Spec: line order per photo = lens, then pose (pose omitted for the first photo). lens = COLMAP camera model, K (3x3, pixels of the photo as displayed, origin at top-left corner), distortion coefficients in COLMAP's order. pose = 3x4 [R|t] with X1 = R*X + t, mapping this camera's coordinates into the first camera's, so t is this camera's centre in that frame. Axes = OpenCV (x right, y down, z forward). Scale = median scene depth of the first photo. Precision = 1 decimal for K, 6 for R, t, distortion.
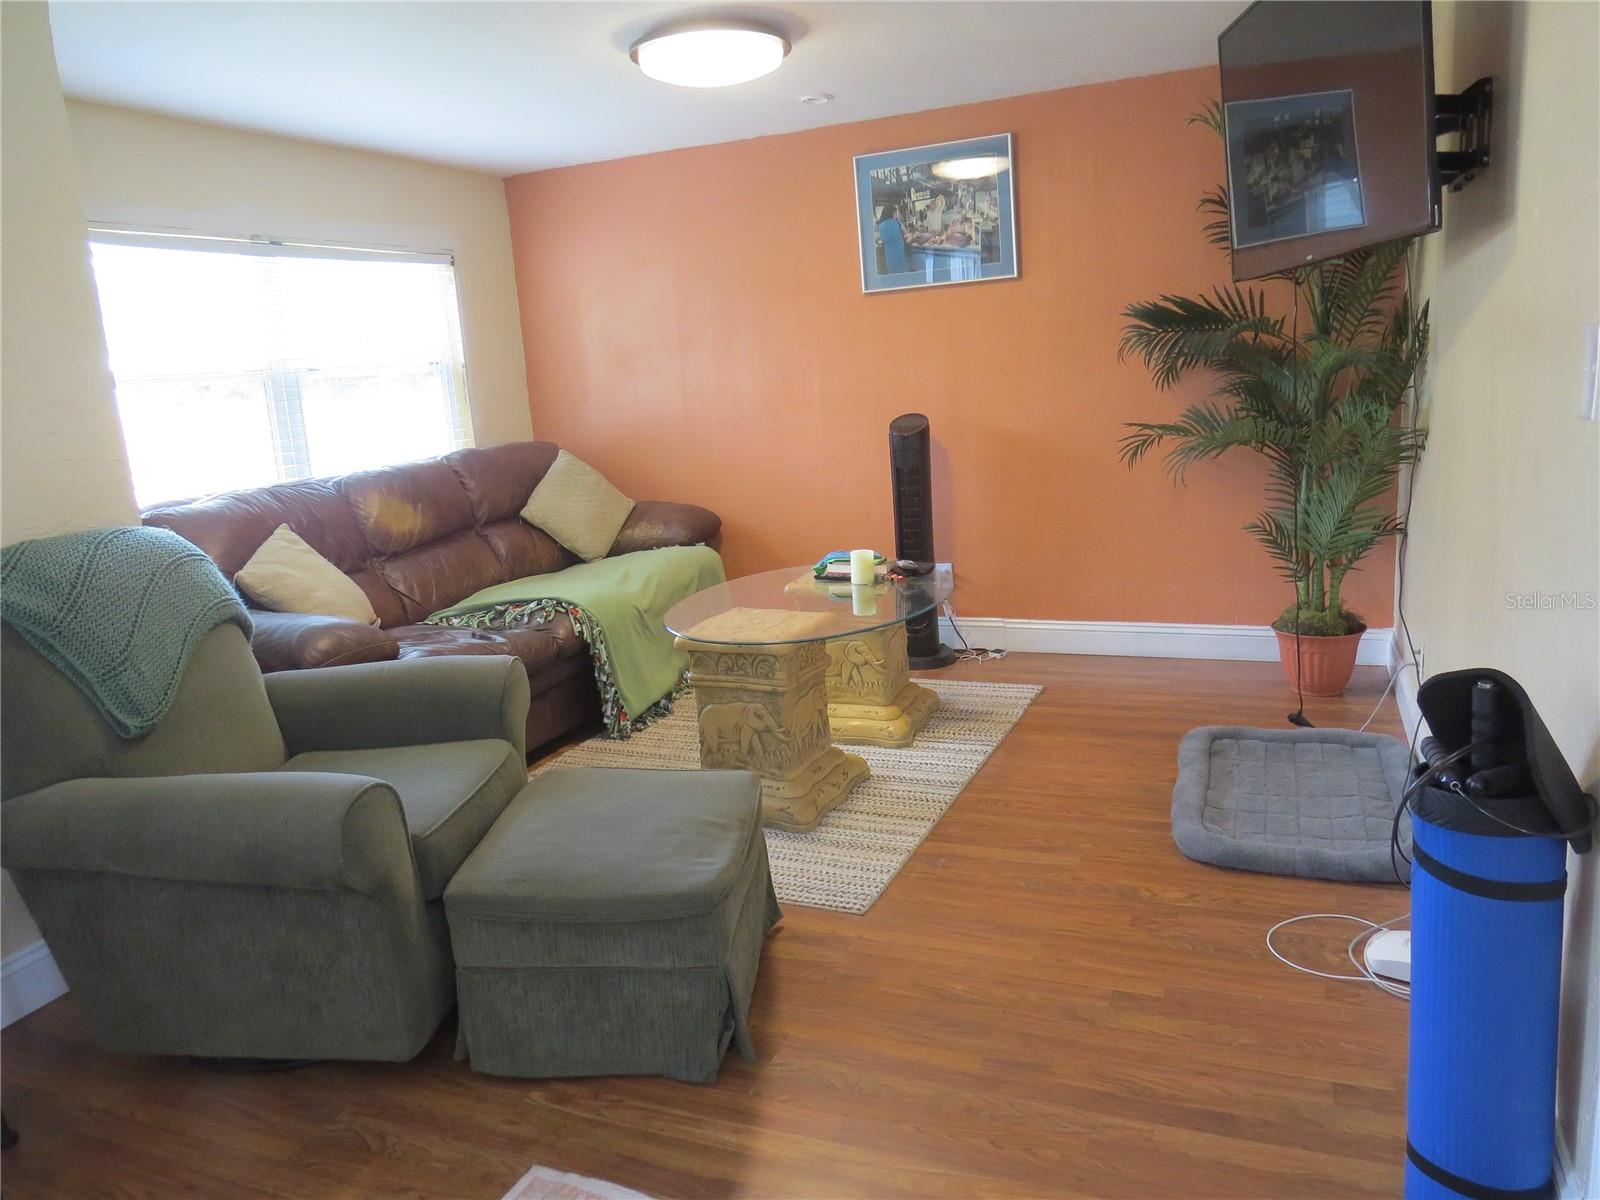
lens RADIAL K [[1139.3, 0, 802.6], [0, 1139.3, 599.8], [0, 0, 1]] dist [-0.022875, 0.004624]
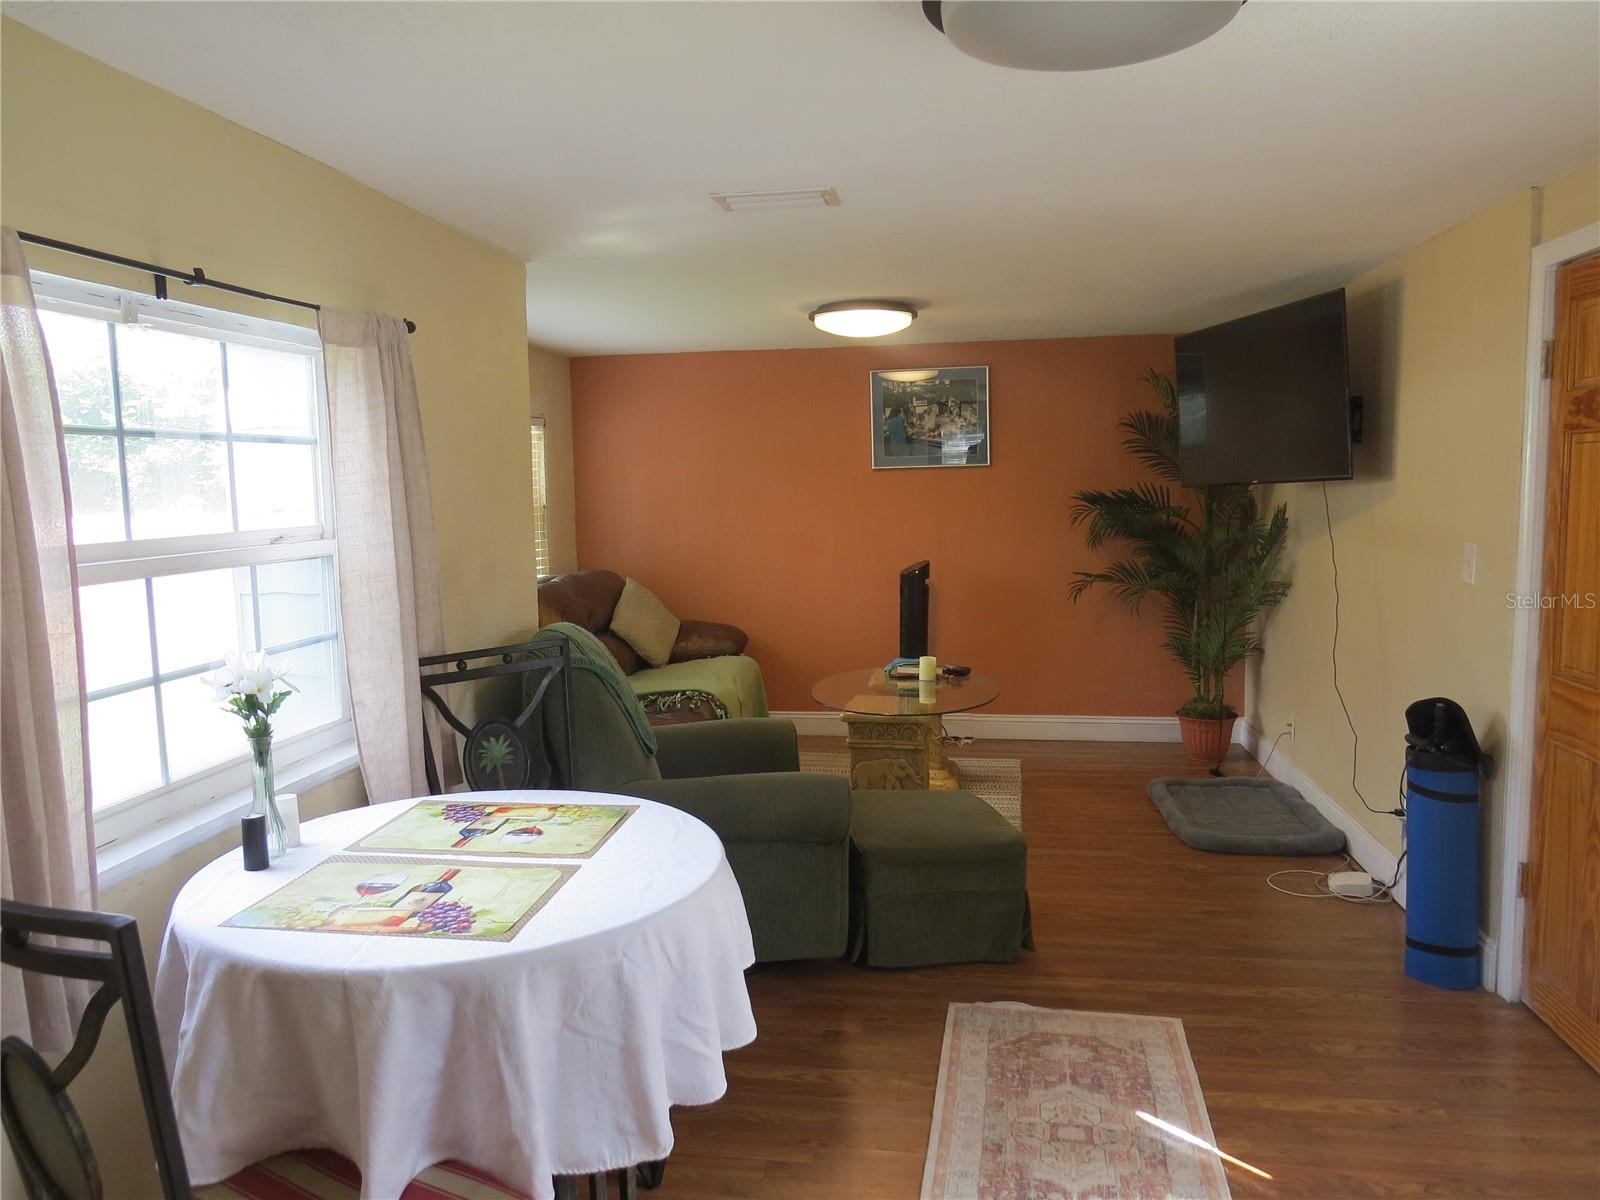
lens RADIAL K [[1139.3, 0, 798.4], [0, 1139.3, 599.5], [0, 0, 1]] dist [-0.022875, 0.004624]
pose [[0.970811, 0.027657, 0.238246, -0.417906], [0.000200, 0.993236, -0.116116, 0.047121], [-0.239846, 0.112775, 0.964238, -0.309100]]
